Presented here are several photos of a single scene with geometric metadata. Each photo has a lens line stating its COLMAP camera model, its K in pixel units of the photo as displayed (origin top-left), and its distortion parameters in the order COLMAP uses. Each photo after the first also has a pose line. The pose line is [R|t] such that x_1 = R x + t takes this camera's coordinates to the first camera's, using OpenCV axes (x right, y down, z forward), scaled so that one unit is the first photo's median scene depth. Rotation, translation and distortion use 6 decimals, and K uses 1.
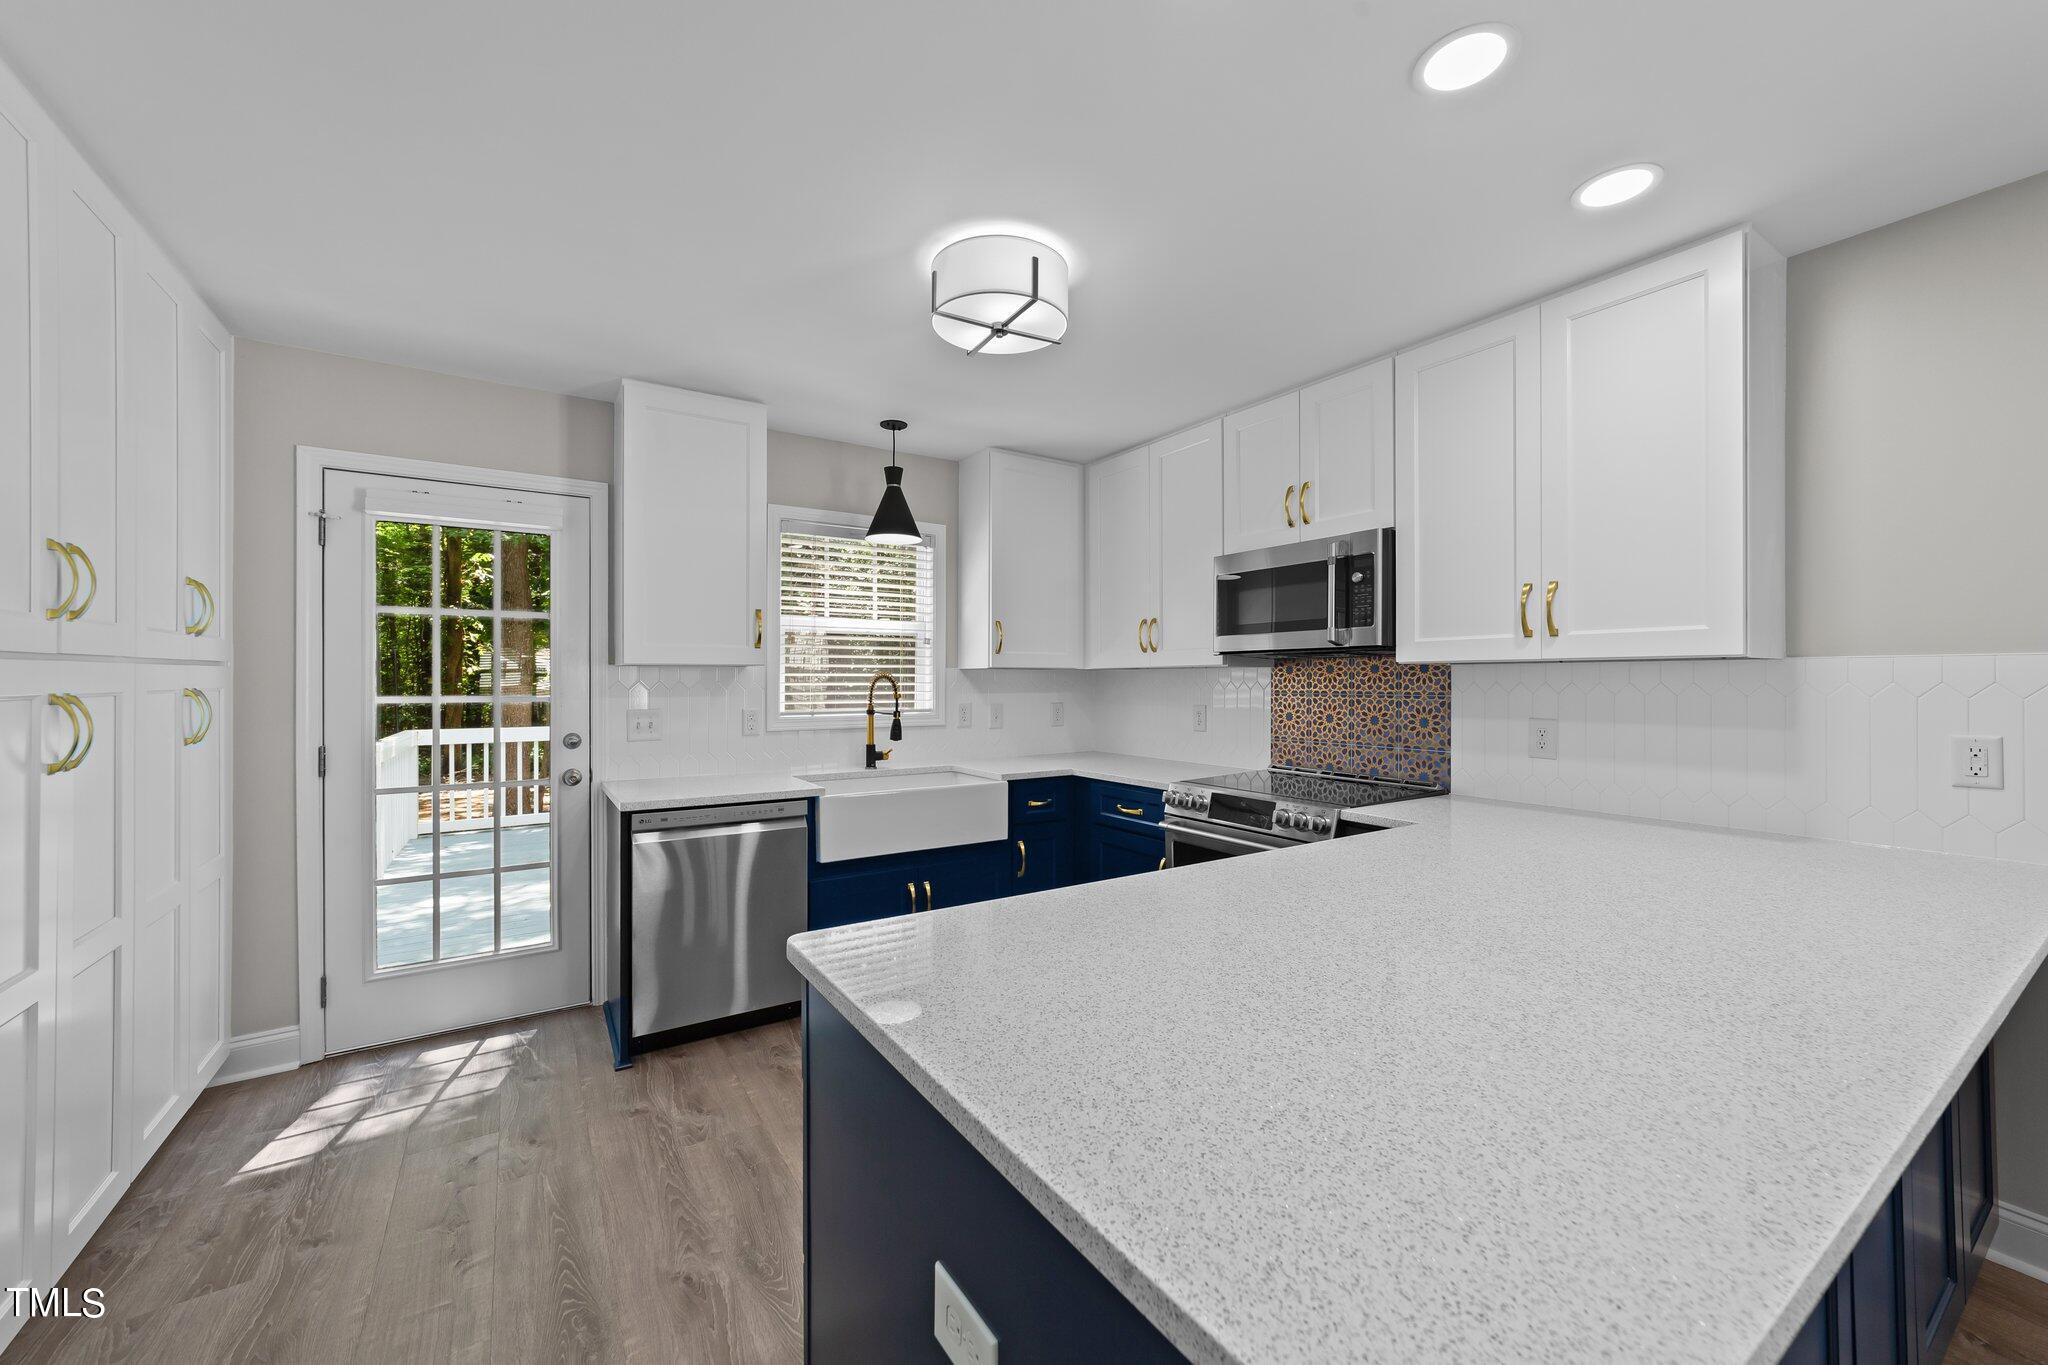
lens RADIAL K [[786.6, 0, 1028.9], [0, 786.6, 675.7], [0, 0, 1]] dist [-0.014770, 0.007488]
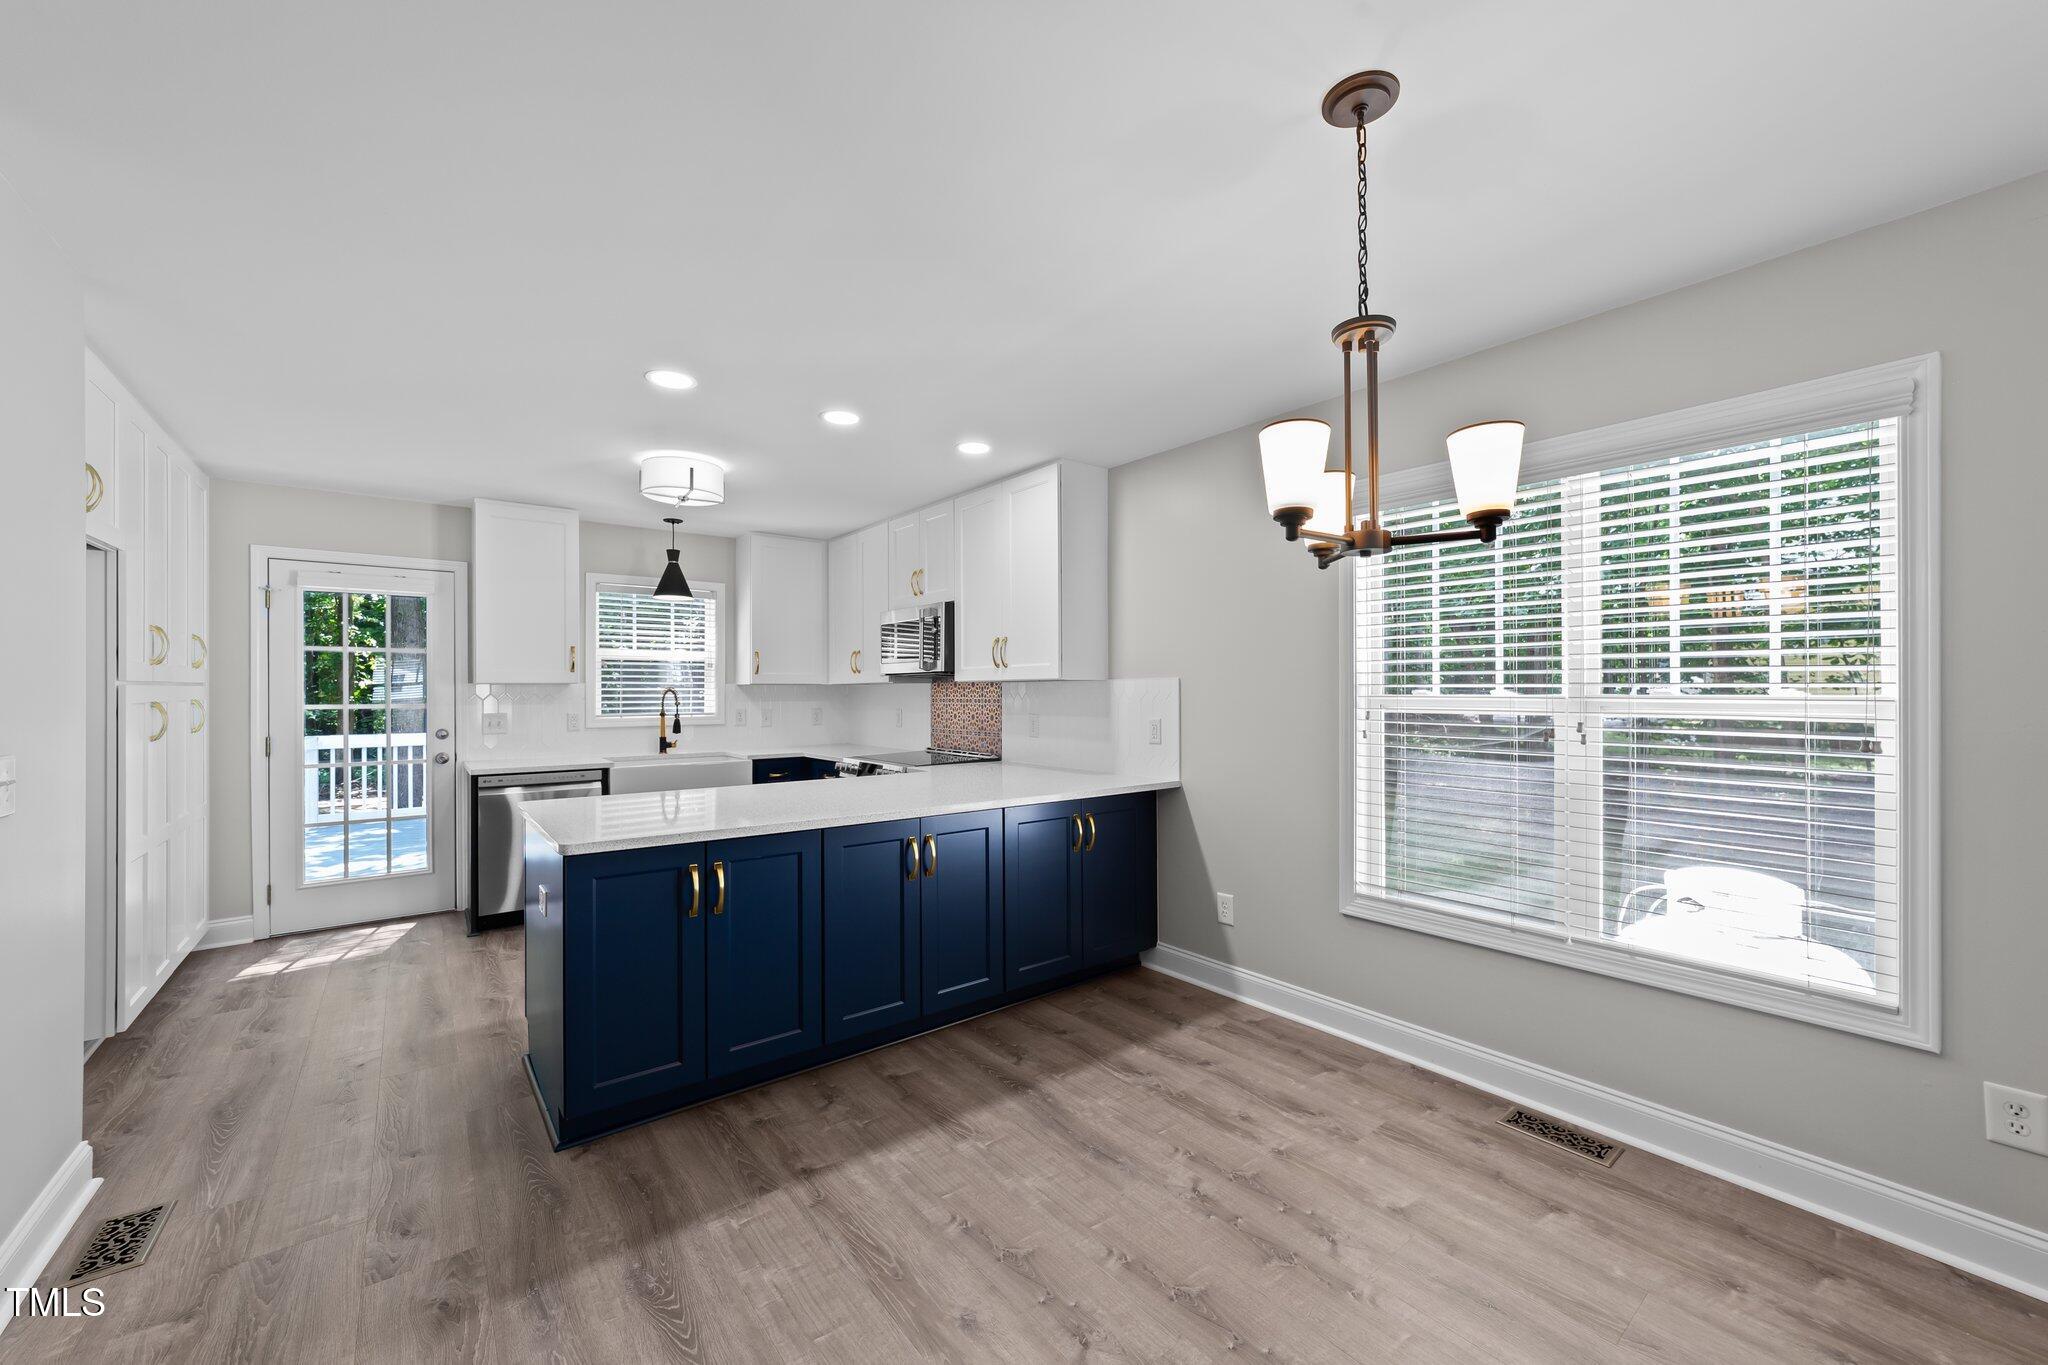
lens RADIAL K [[788.8, 0, 1029.6], [0, 788.8, 686.6], [0, 0, 1]] dist [-0.017237, 0.010207]
pose [[0.996188, -0.002921, 0.087181, 0.423576], [0.002973, 0.999995, -0.000465, -0.003897], [-0.087179, 0.000723, 0.996192, -0.617353]]
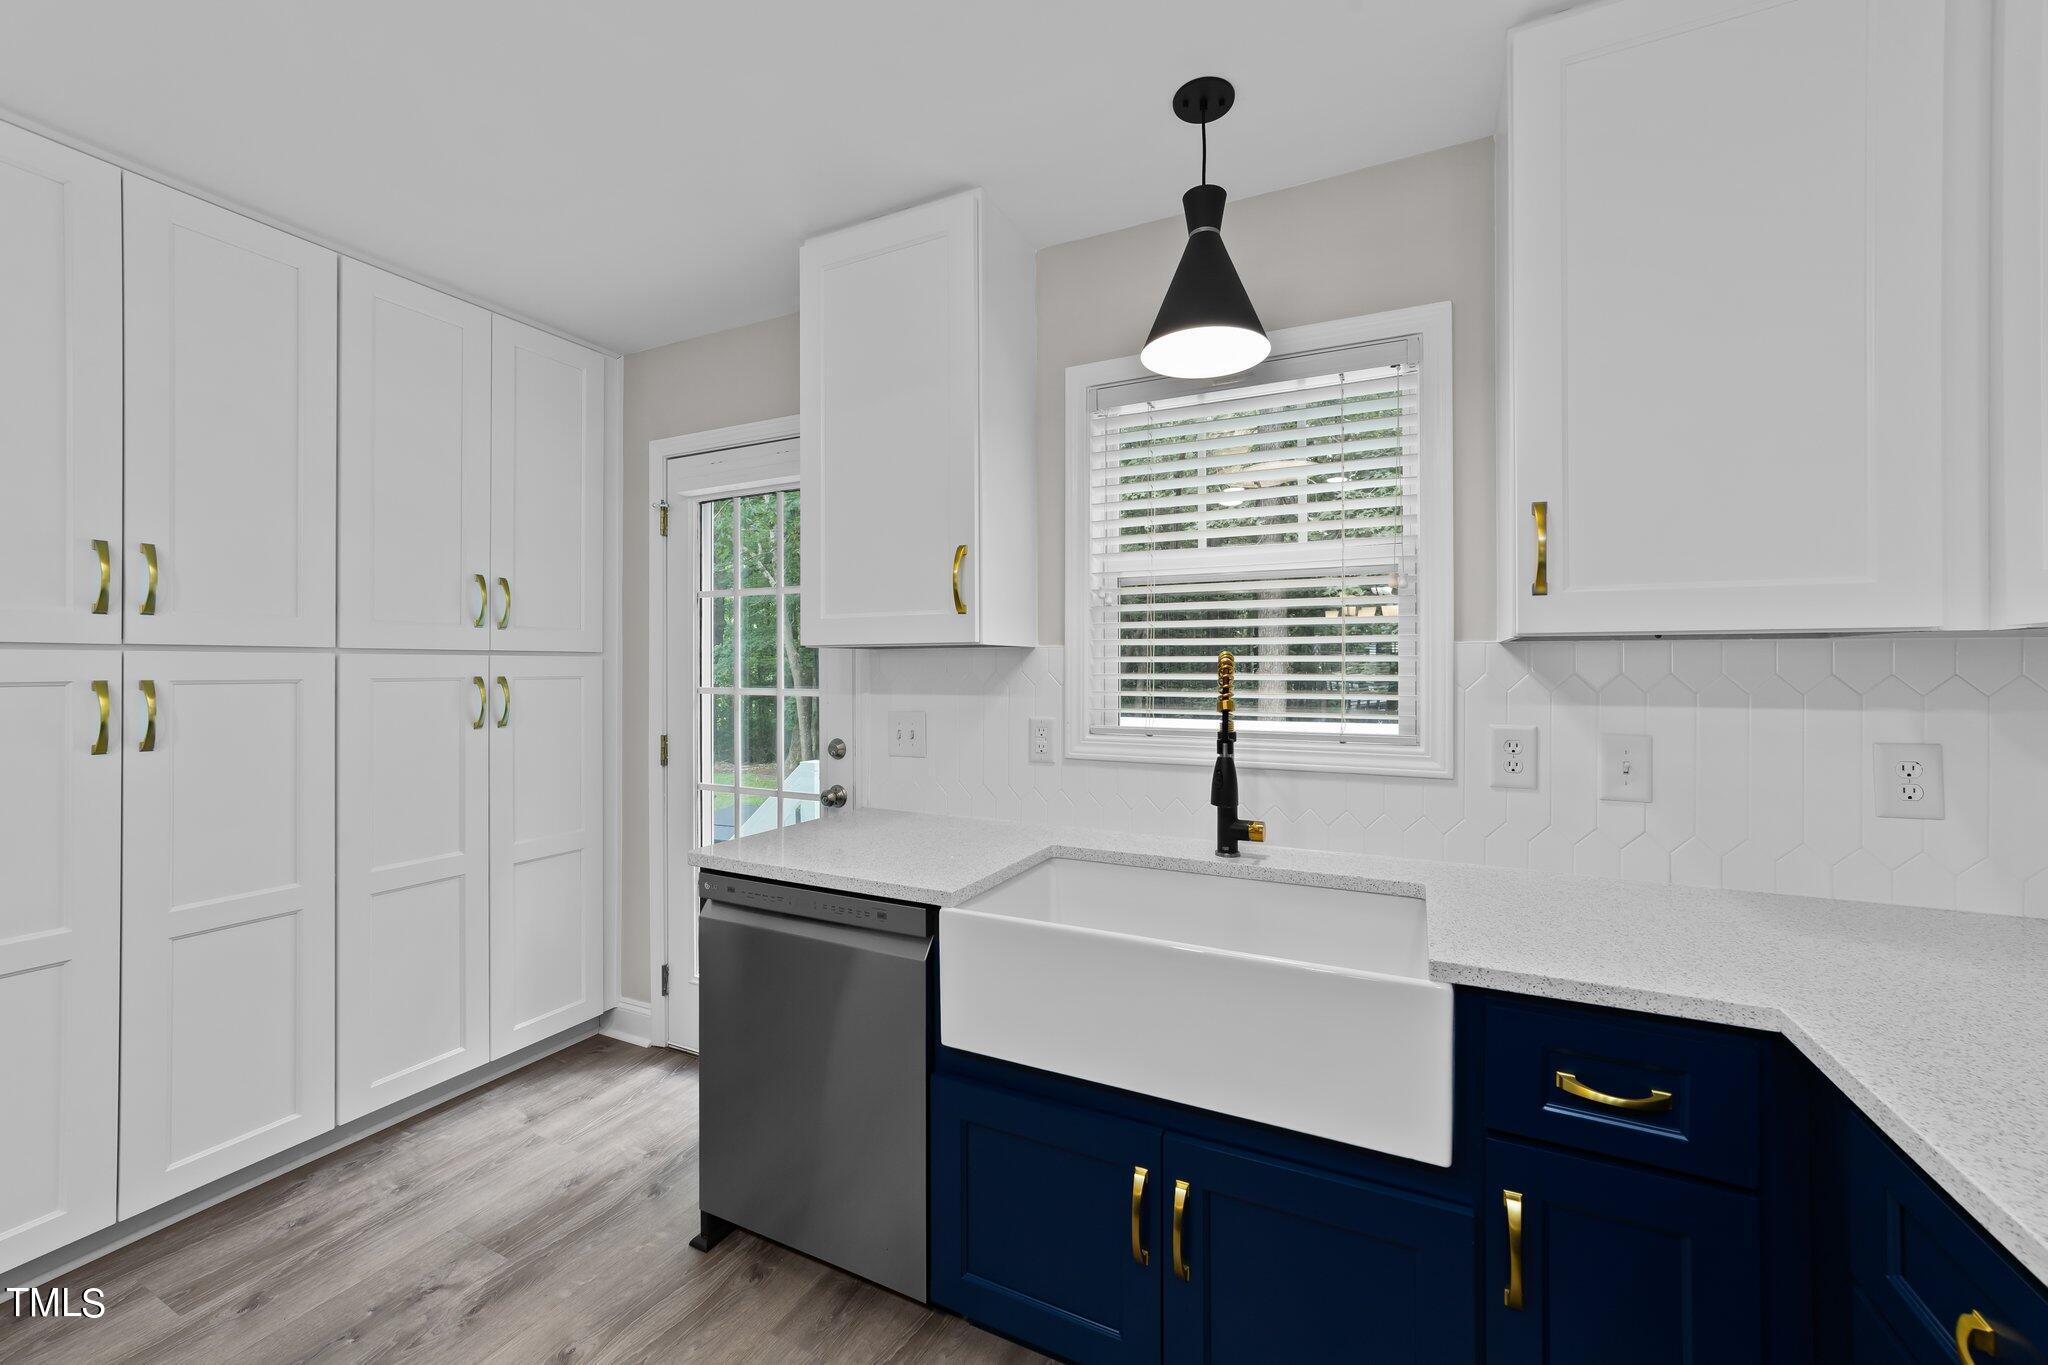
lens RADIAL K [[786.6, 0, 1028.9], [0, 786.6, 675.7], [0, 0, 1]] dist [-0.014770, 0.007488]
pose [[0.509715, 0.002689, -0.860339, 0.177320], [0.000936, 0.999993, 0.003680, 0.009118], [0.860343, -0.002681, 0.509709, 0.797261]]
